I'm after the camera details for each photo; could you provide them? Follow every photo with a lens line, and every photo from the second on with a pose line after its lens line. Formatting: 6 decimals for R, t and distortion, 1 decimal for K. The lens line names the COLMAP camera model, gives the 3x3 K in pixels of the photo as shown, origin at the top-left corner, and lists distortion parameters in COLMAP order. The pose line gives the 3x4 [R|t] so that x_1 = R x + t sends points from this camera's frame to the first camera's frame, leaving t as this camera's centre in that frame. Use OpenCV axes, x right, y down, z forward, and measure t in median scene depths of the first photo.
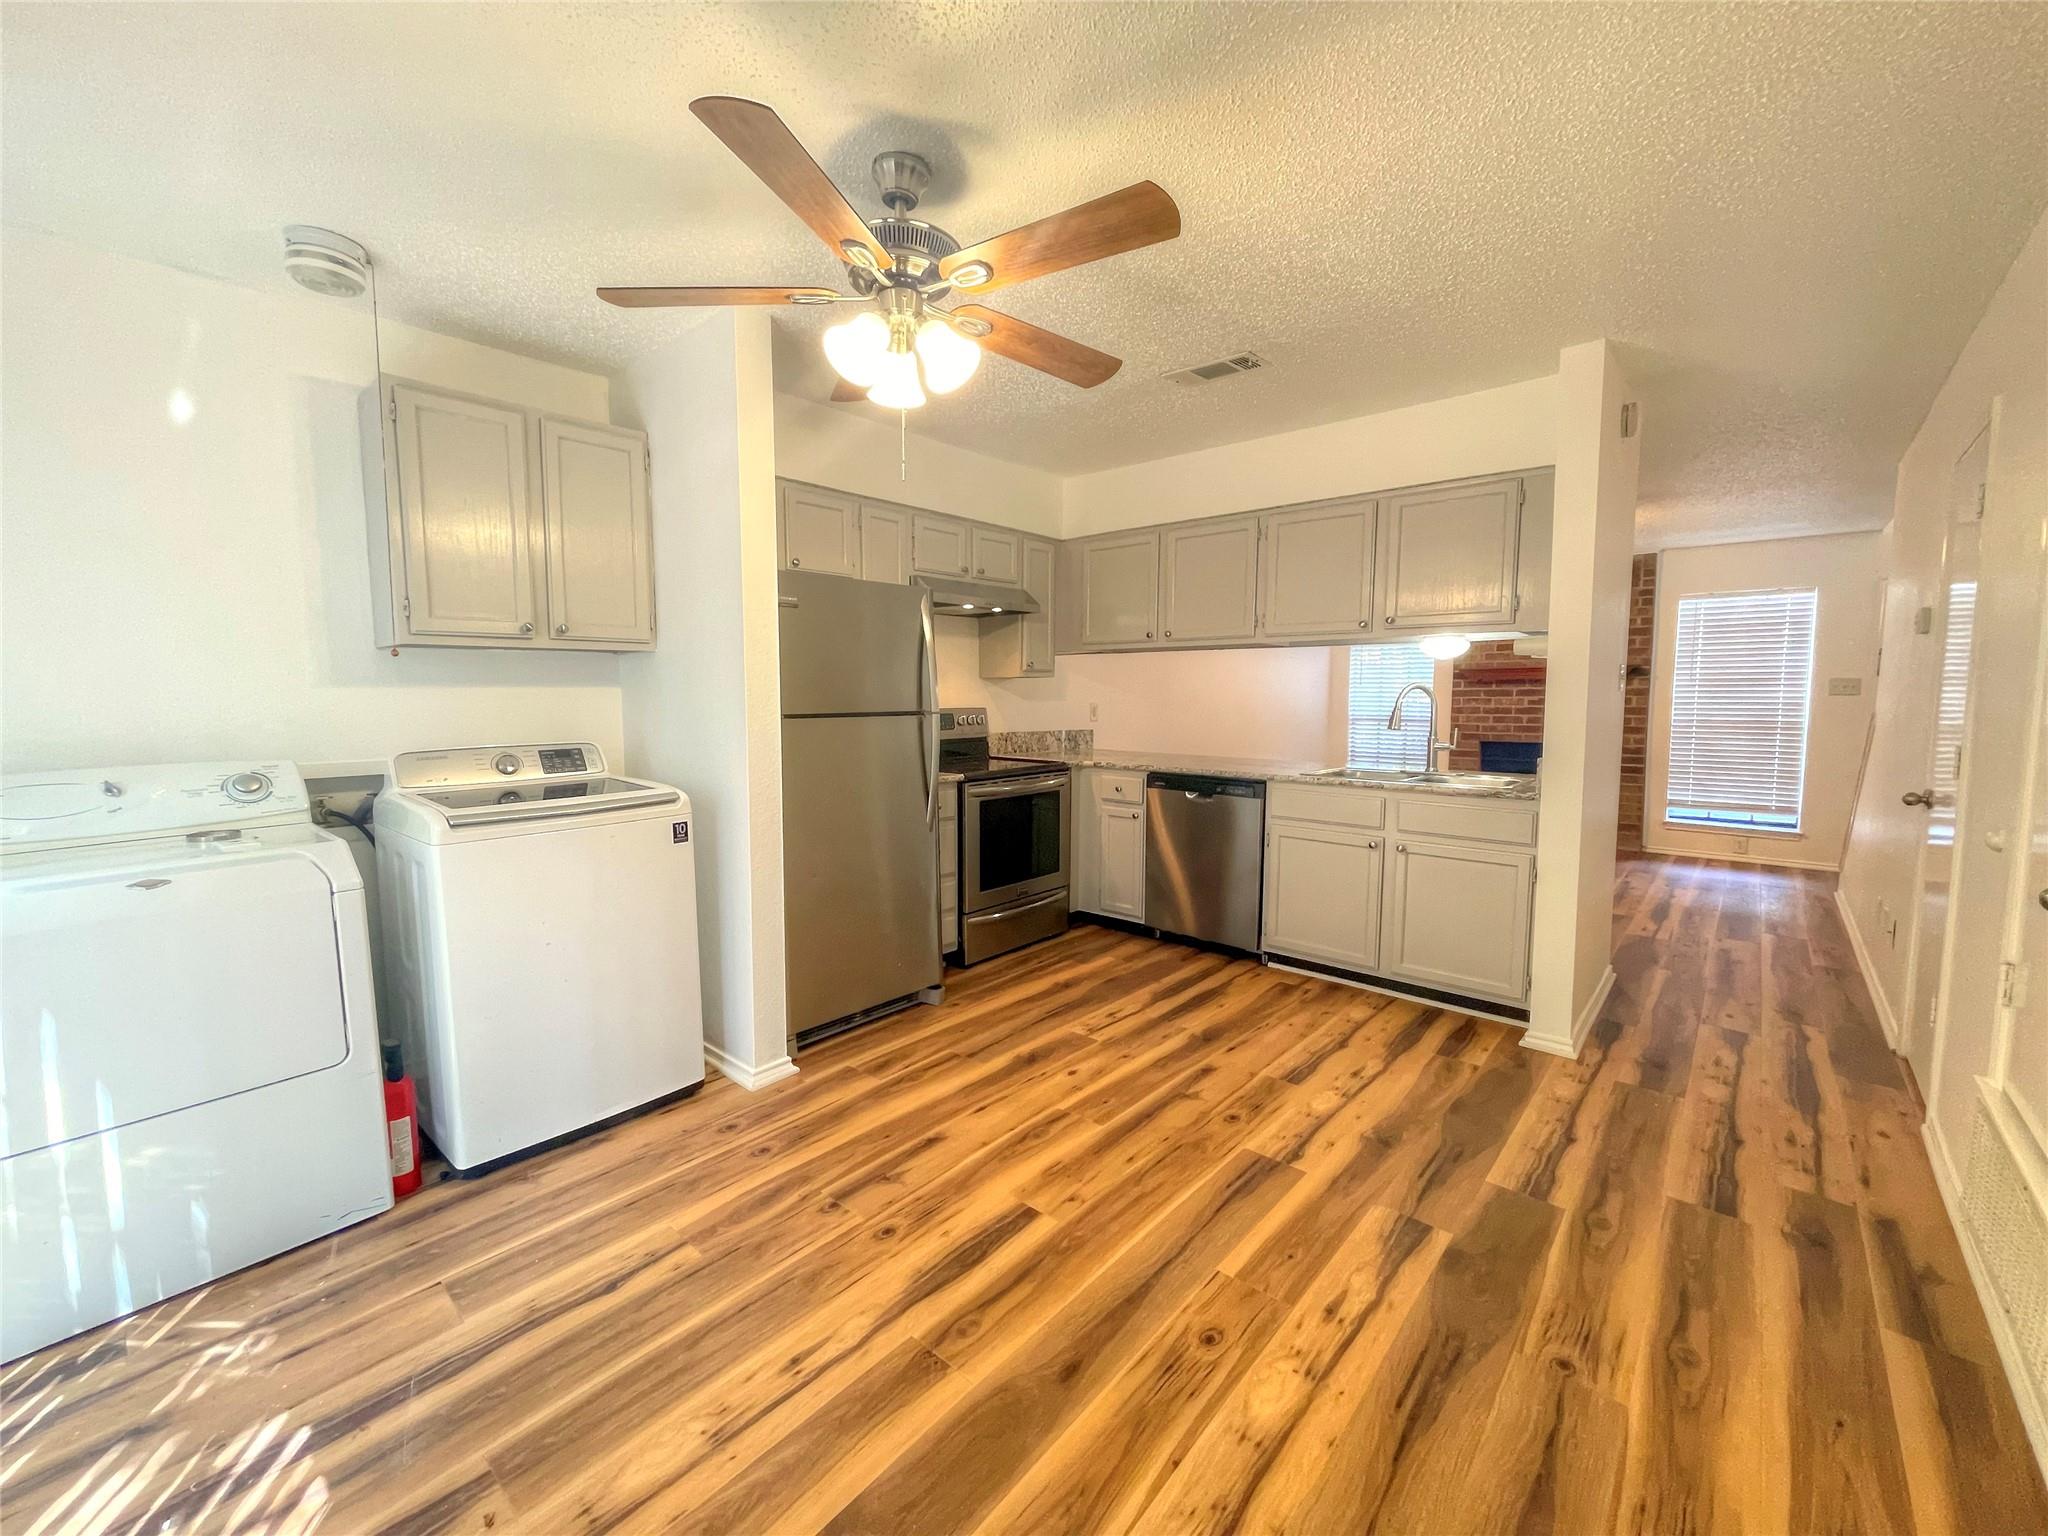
lens RADIAL K [[820.2, 0, 1009.7], [0, 820.2, 762.4], [0, 0, 1]] dist [-0.010828, -0.000134]
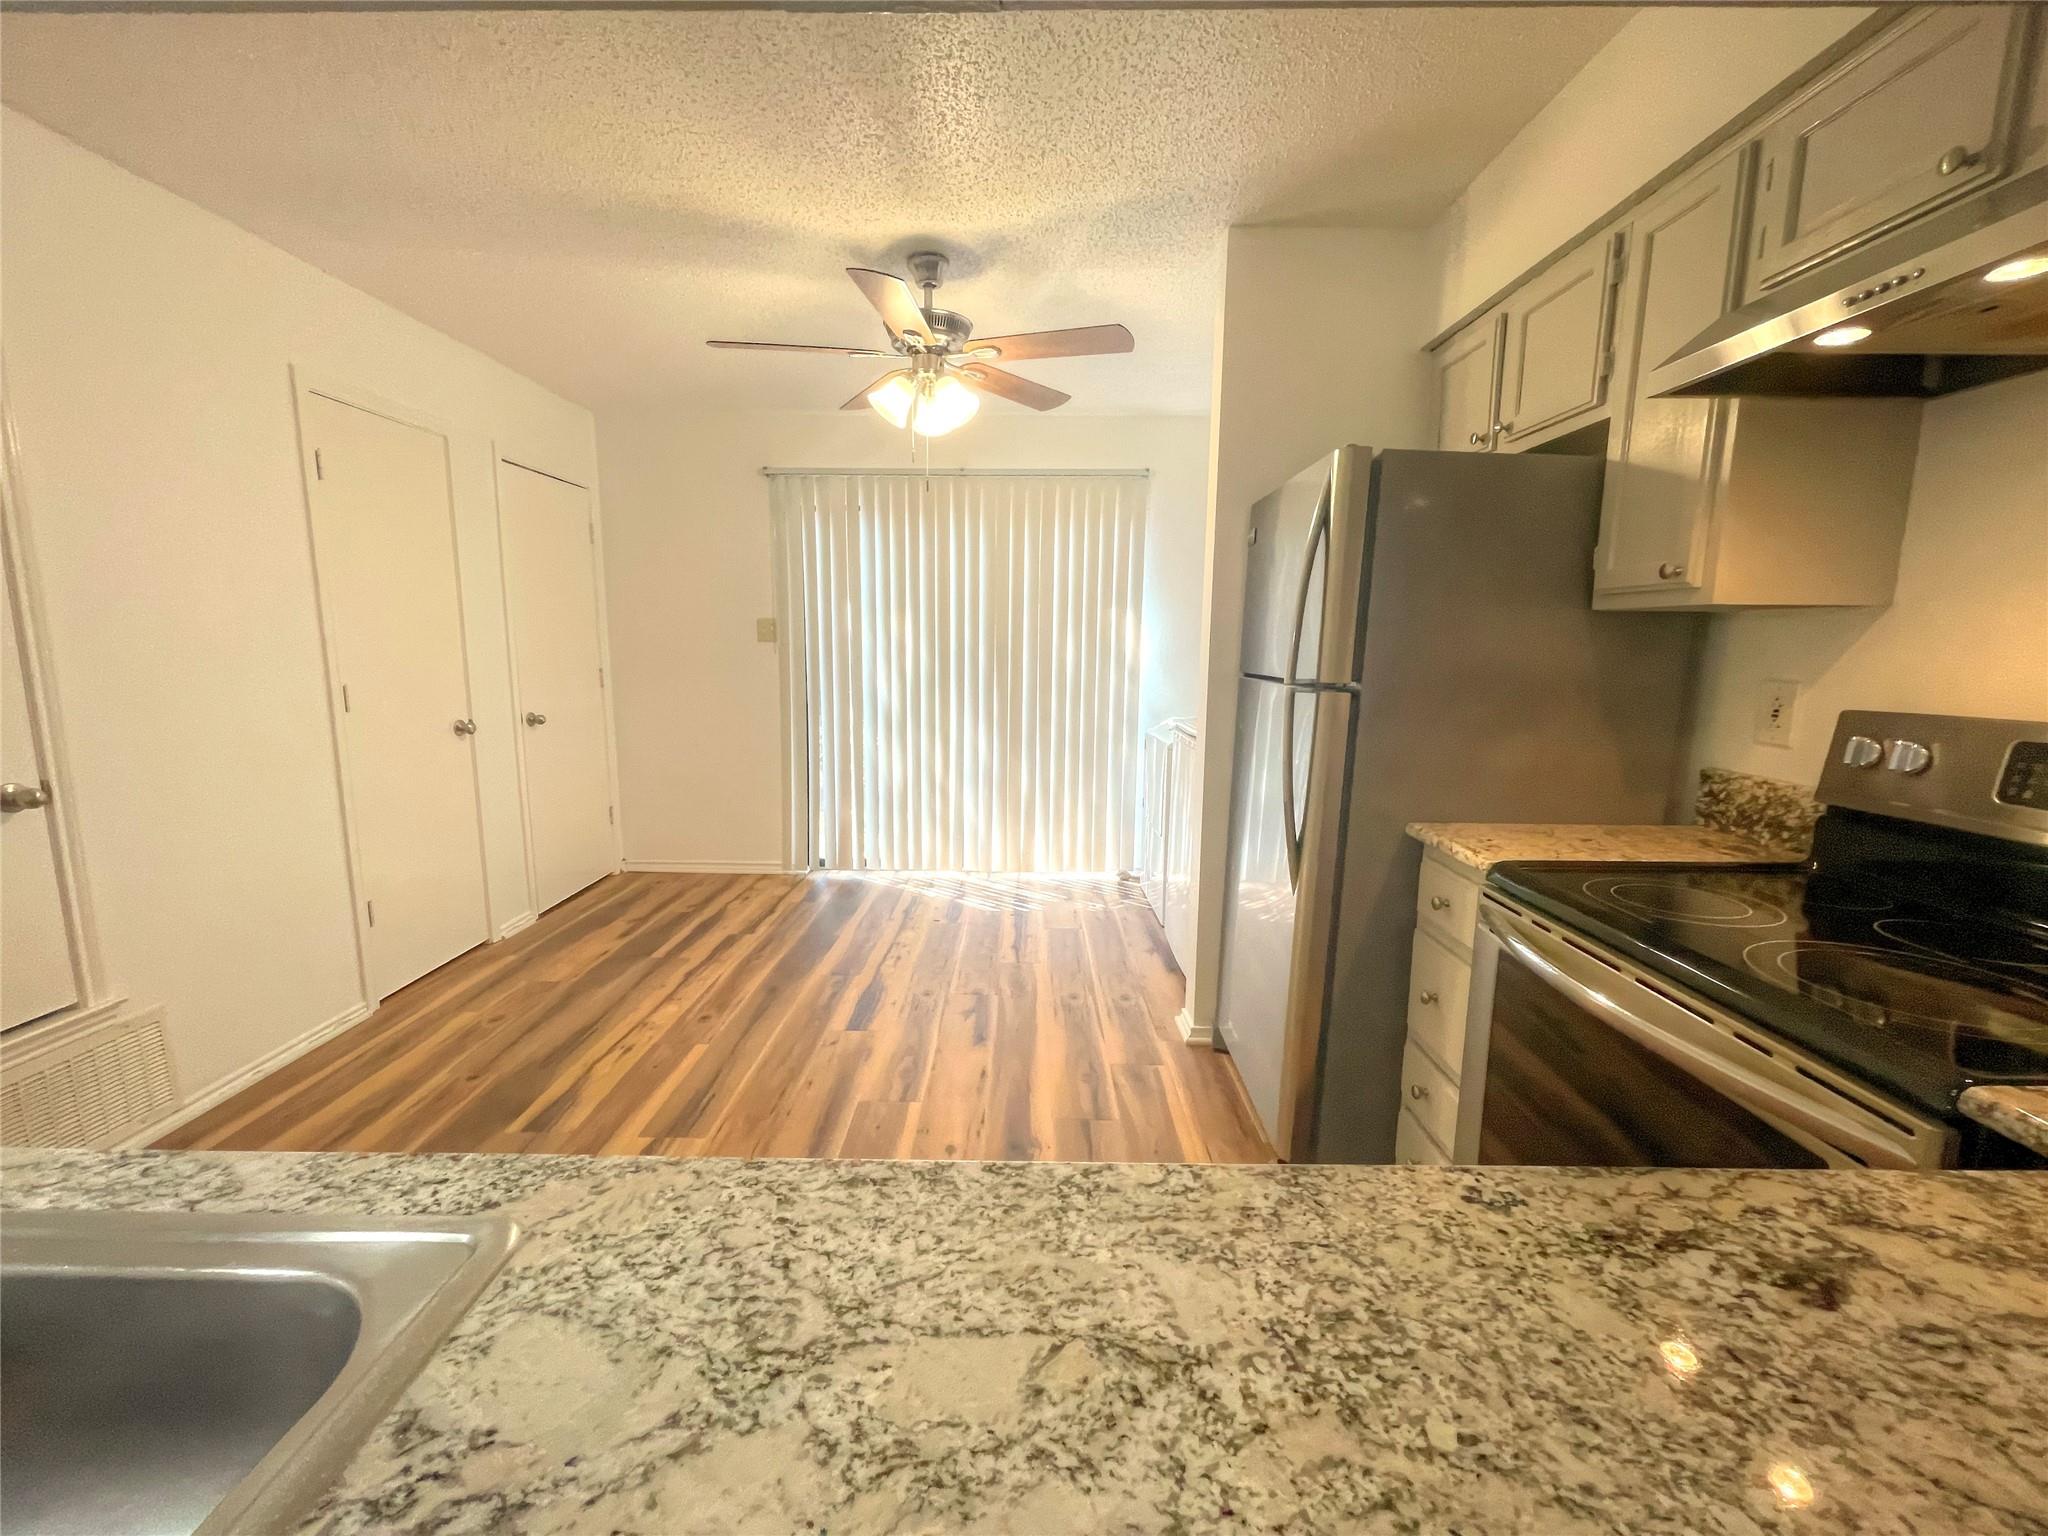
lens RADIAL K [[828.9, 0, 1018.9], [0, 828.9, 763.7], [0, 0, 1]] dist [-0.003529, 0.000766]
pose [[-0.745952, 0.095428, -0.659128, 0.361261], [-0.064406, 0.974707, 0.214007, -0.099524], [0.662878, 0.202091, -0.720938, 1.097608]]
